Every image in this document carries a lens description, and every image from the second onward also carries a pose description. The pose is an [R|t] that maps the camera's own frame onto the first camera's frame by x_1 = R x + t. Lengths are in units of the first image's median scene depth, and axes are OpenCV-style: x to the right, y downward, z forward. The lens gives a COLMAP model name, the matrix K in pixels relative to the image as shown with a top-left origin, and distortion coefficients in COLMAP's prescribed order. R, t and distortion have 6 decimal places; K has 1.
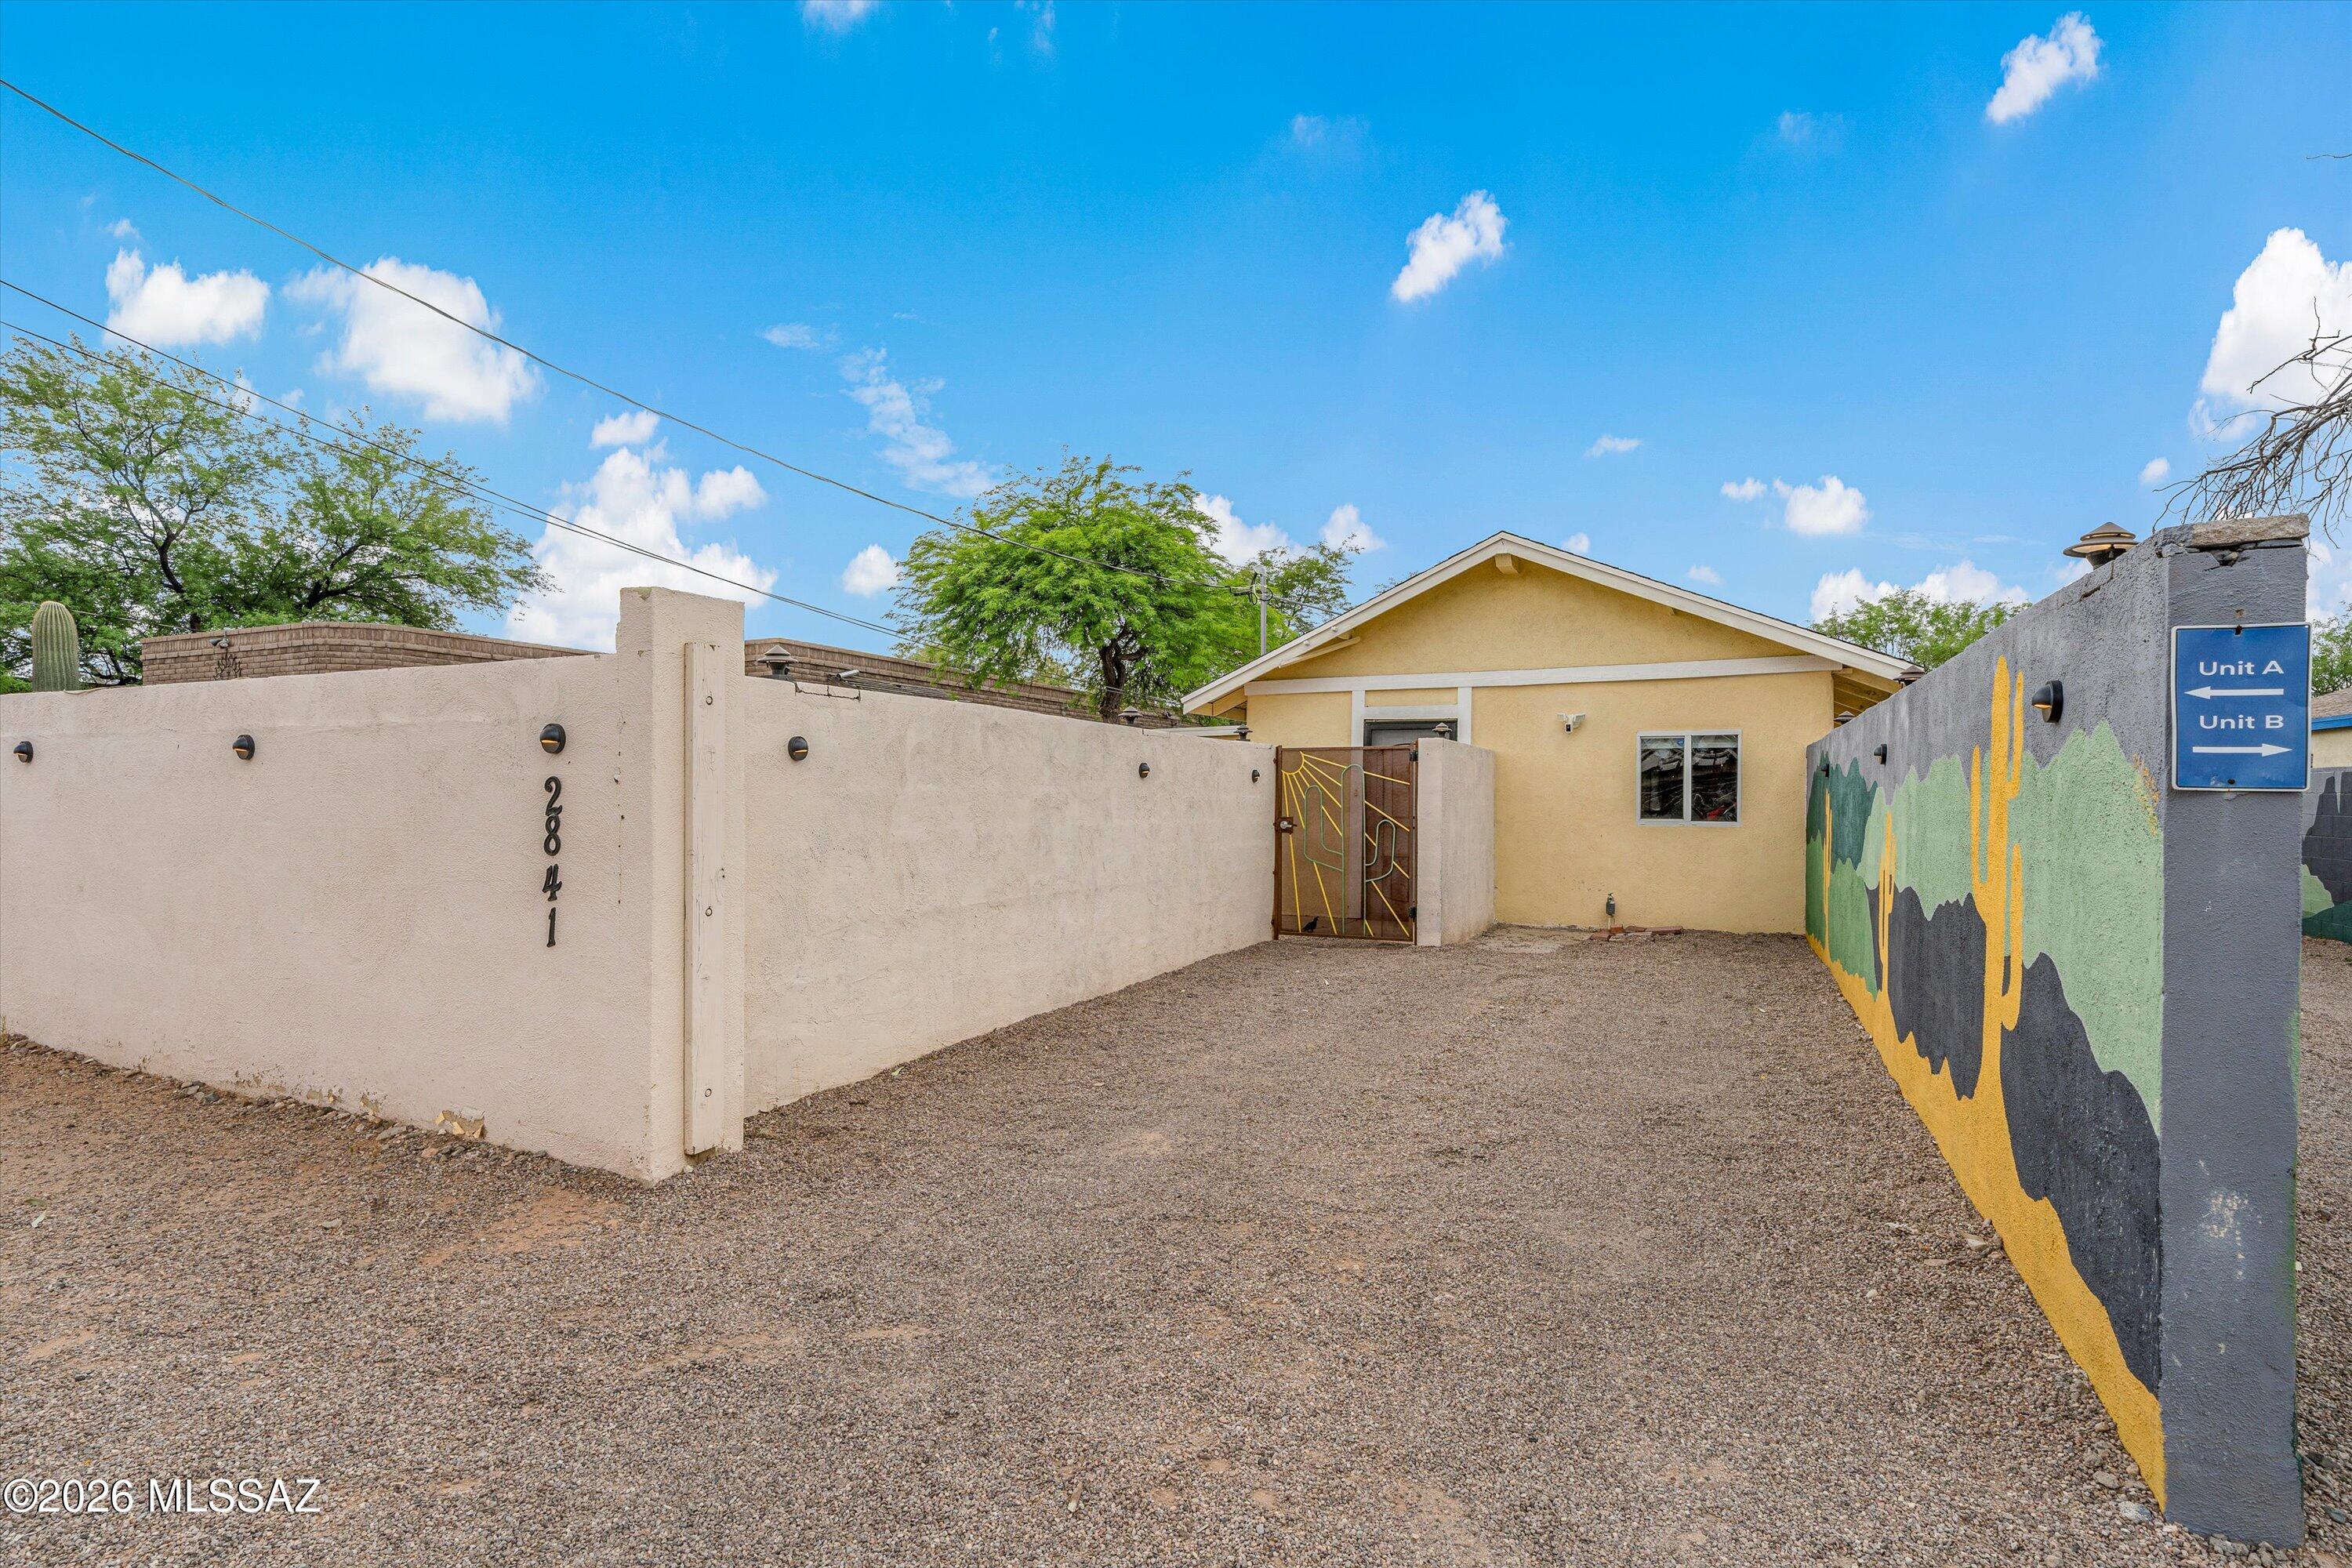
lens RADIAL K [[1182.5, 0, 1175.4], [0, 1182.5, 799.8], [0, 0, 1]] dist [-0.004137, -0.000807]
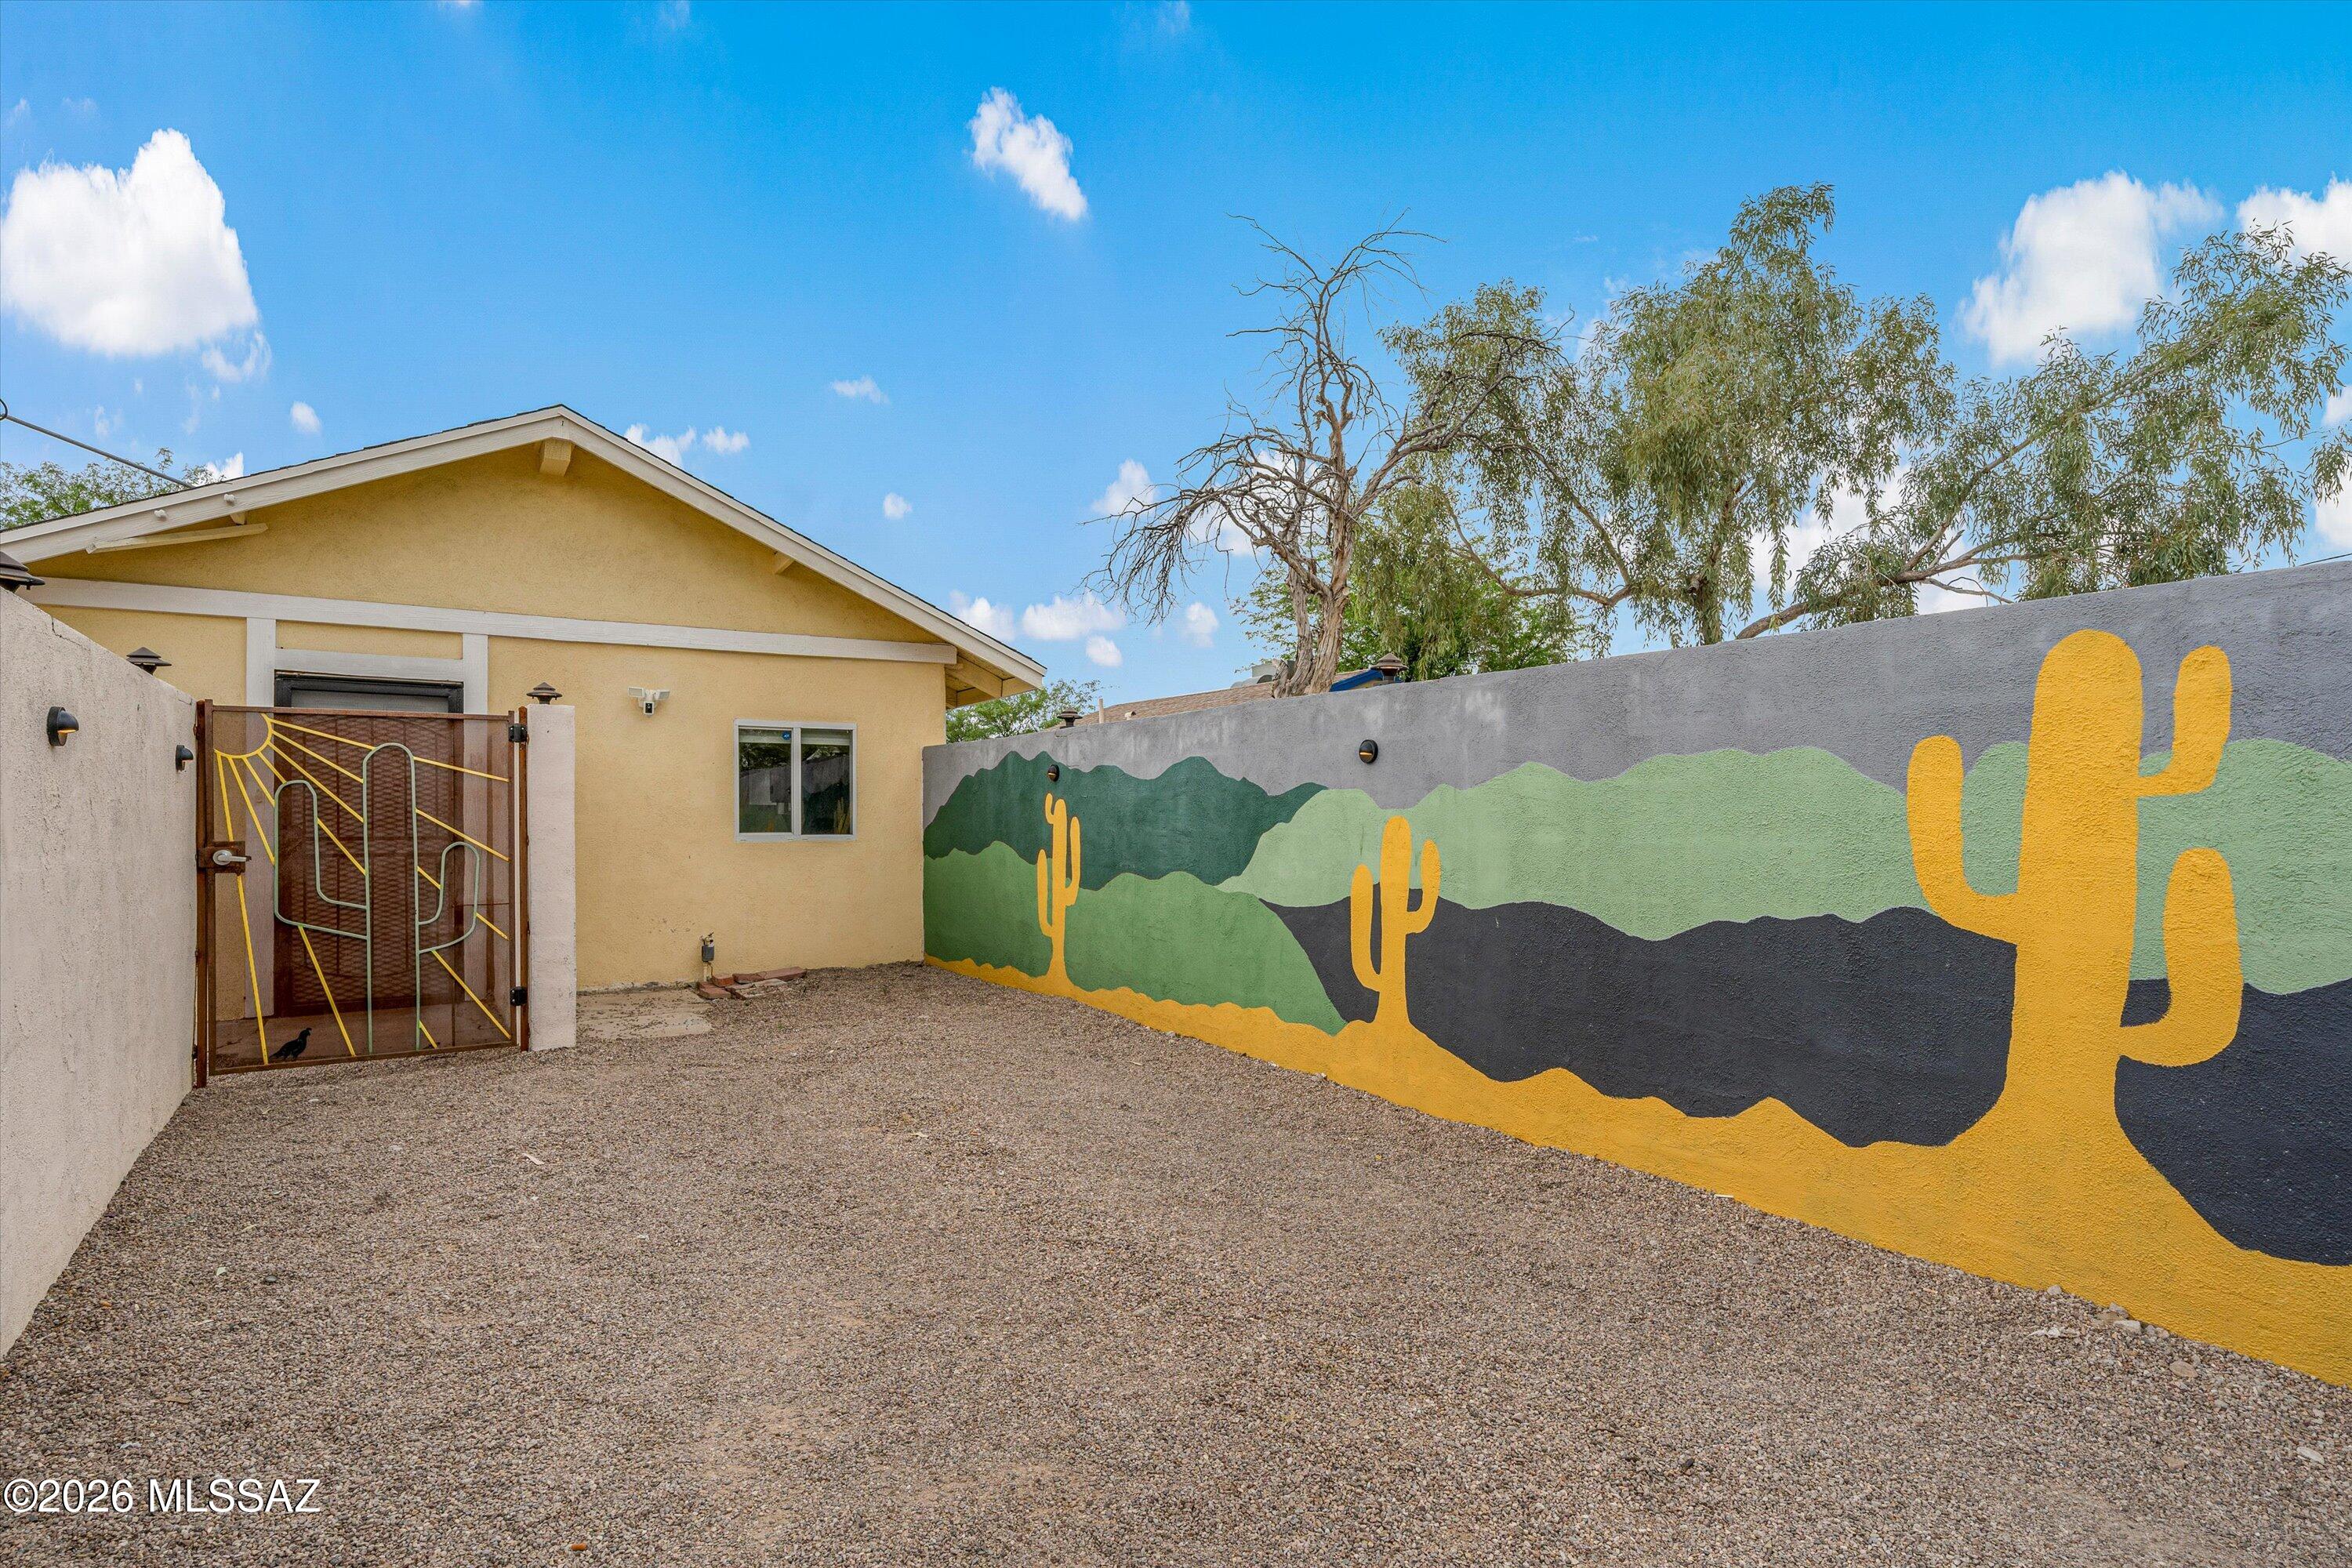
lens RADIAL K [[1182.5, 0, 1158.1], [0, 1182.5, 832.8], [0, 0, 1]] dist [-0.004137, -0.000807]
pose [[0.514057, -0.017256, 0.857583, -0.128268], [0.002614, 0.999825, 0.018551, 0.002295], [-0.857752, -0.007294, 0.514012, 0.377292]]
